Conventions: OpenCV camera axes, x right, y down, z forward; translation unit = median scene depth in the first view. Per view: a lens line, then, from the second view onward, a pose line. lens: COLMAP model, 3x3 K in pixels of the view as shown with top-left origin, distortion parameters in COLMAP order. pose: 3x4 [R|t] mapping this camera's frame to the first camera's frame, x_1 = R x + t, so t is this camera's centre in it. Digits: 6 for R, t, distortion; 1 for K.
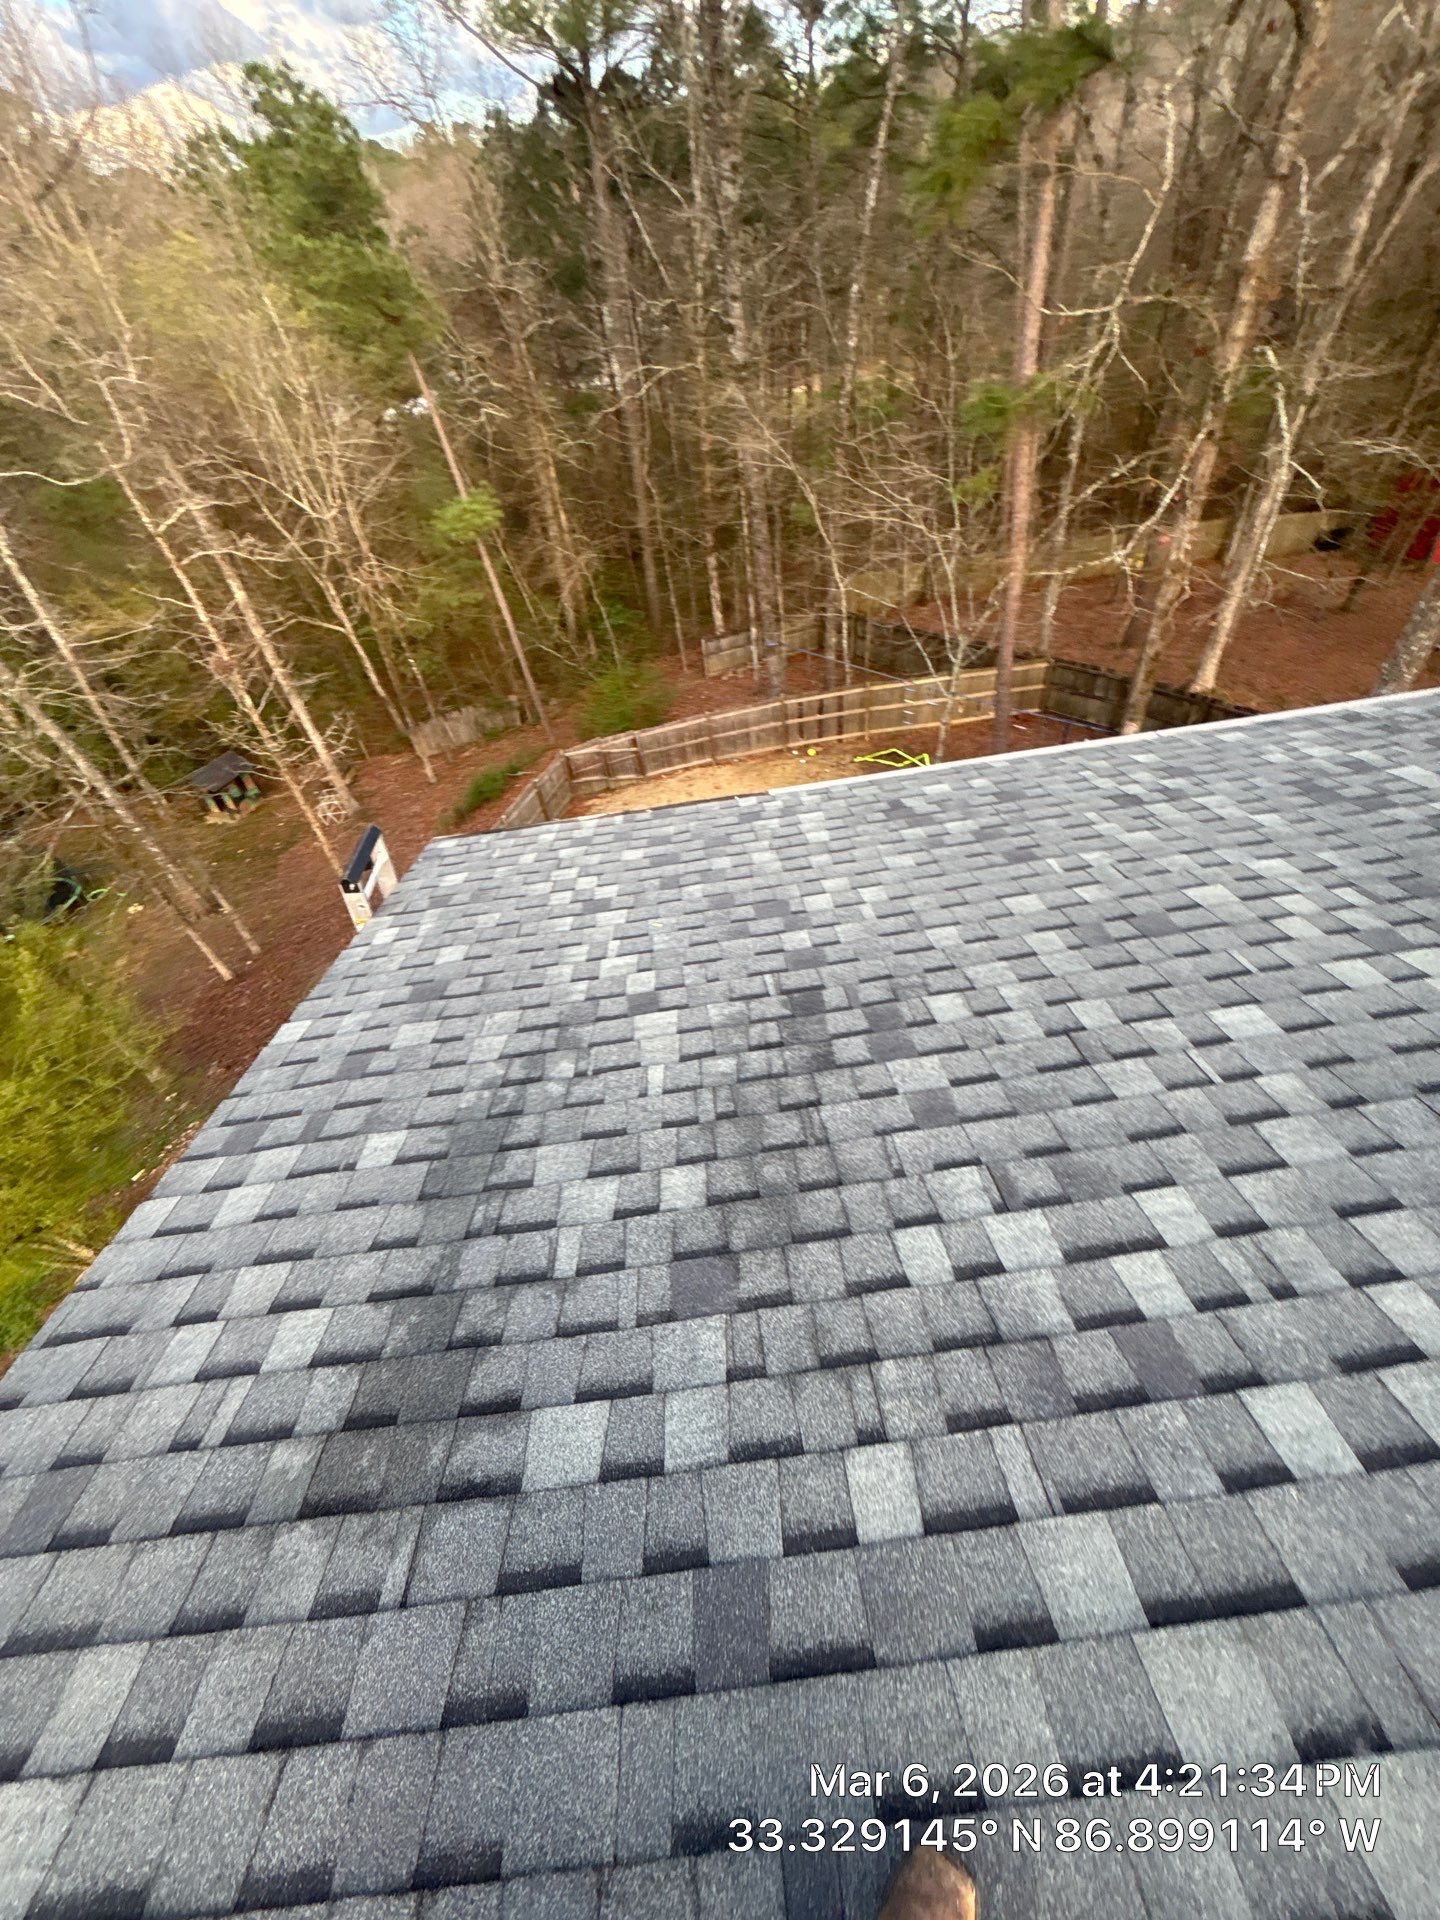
lens RADIAL K [[775.9, 0, 718.7], [0, 775.9, 957.0], [0, 0, 1]] dist [0.001783, -0.000872]
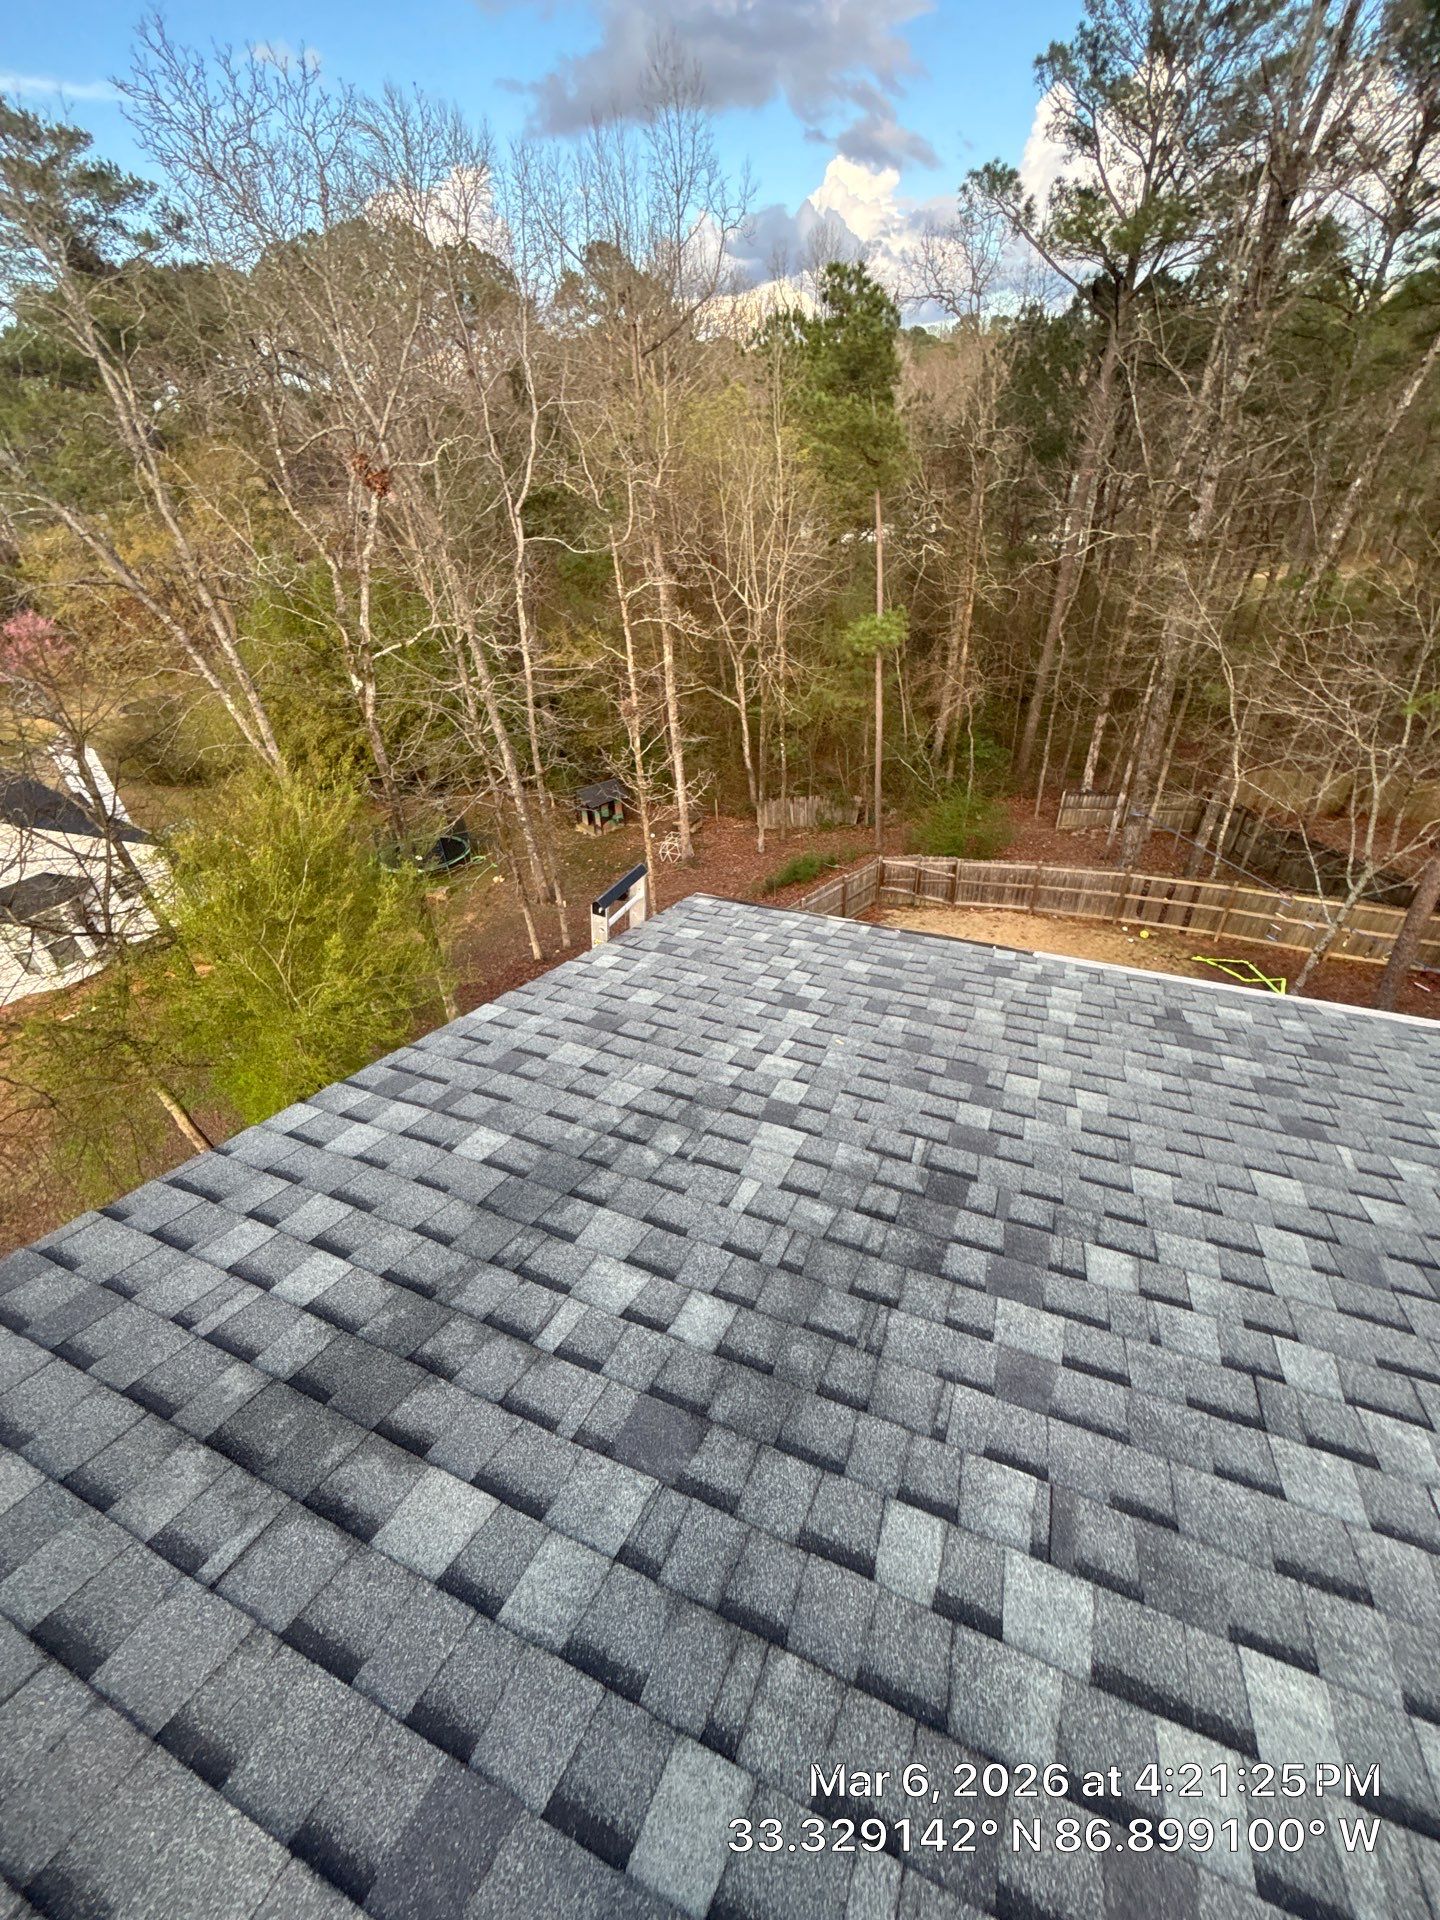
lens RADIAL K [[775.9, 0, 724.1], [0, 775.9, 955.9], [0, 0, 1]] dist [0.001783, -0.000872]
pose [[0.878501, 0.323250, -0.351776, 0.104628], [-0.366822, 0.928142, -0.063198, -0.031099], [0.306069, 0.184559, 0.933948, 0.060536]]
